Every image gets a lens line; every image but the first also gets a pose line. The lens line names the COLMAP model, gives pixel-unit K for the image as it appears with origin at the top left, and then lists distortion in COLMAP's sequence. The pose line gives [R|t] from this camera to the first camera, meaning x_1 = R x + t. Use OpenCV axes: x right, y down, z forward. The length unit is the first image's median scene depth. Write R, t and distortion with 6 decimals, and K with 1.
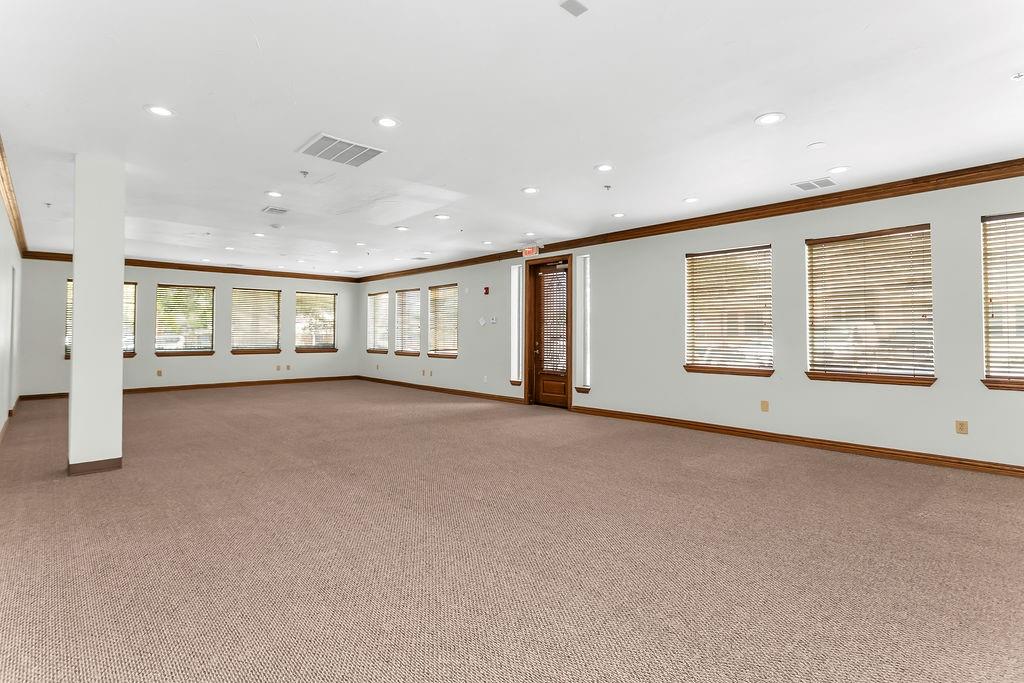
lens RADIAL K [[495.3, 0, 521.4], [0, 495.3, 316.1], [0, 0, 1]] dist [-0.001735, 0.001523]
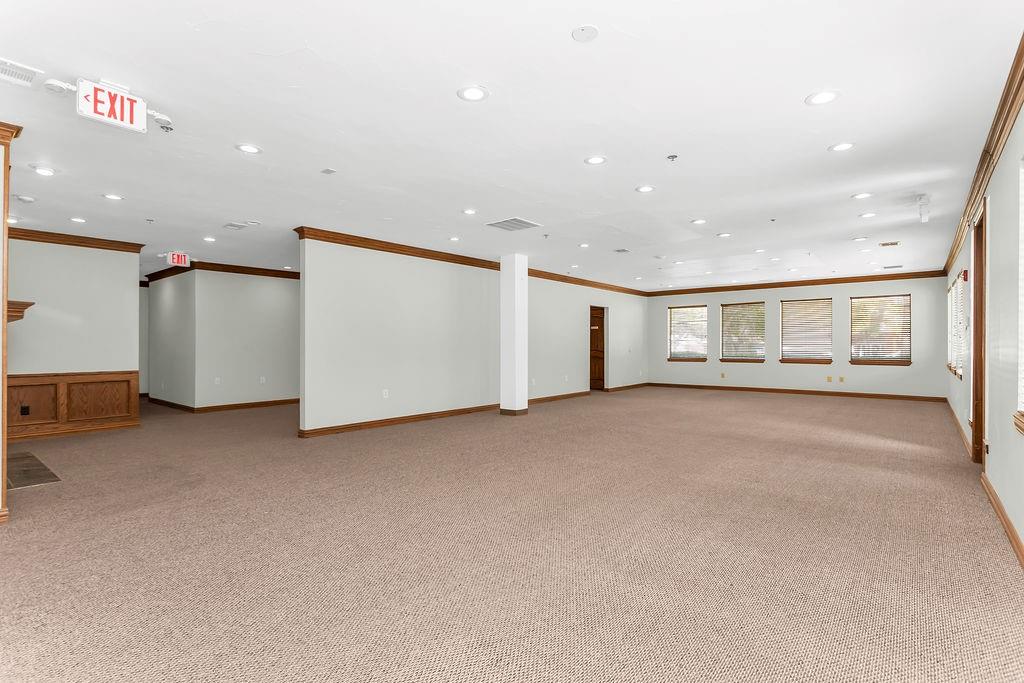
lens RADIAL K [[495.3, 0, 515.0], [0, 495.3, 342.0], [0, 0, 1]] dist [-0.001735, 0.001523]
pose [[0.136378, -0.006542, -0.990635, 0.532211], [0.040139, 0.999194, -0.001072, 0.012809], [0.989843, -0.039616, 0.136530, 0.372003]]
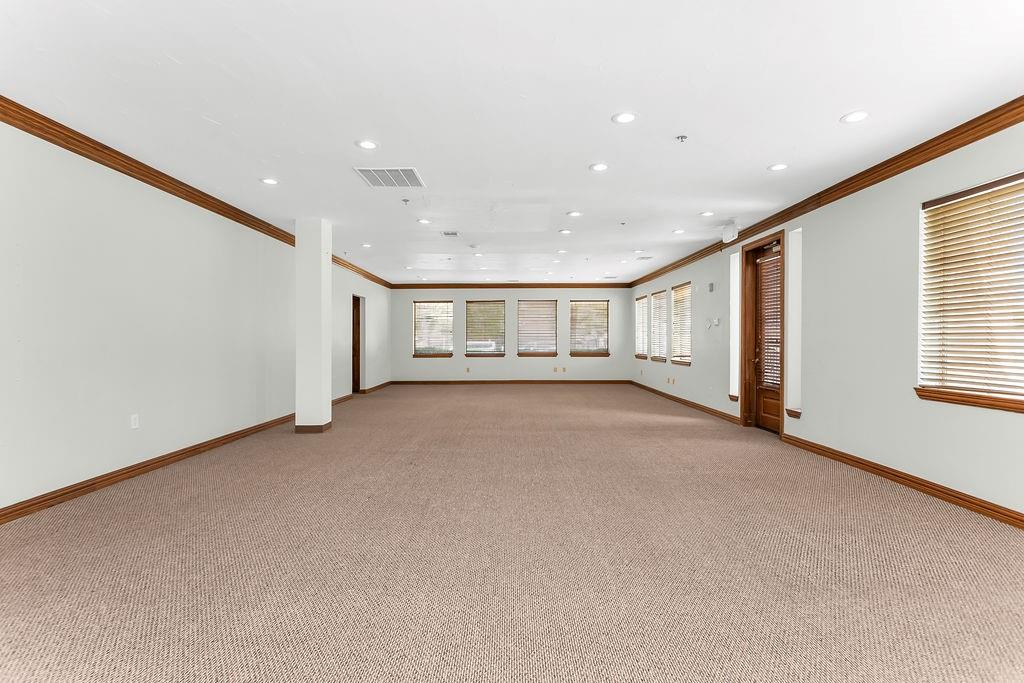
lens RADIAL K [[495.3, 0, 517.0], [0, 495.3, 338.6], [0, 0, 1]] dist [-0.001735, 0.001523]
pose [[0.736227, -0.004987, -0.676717, 0.286280], [0.028427, 0.999318, 0.023562, 0.007925], [0.676138, -0.036584, 0.735866, 0.165168]]
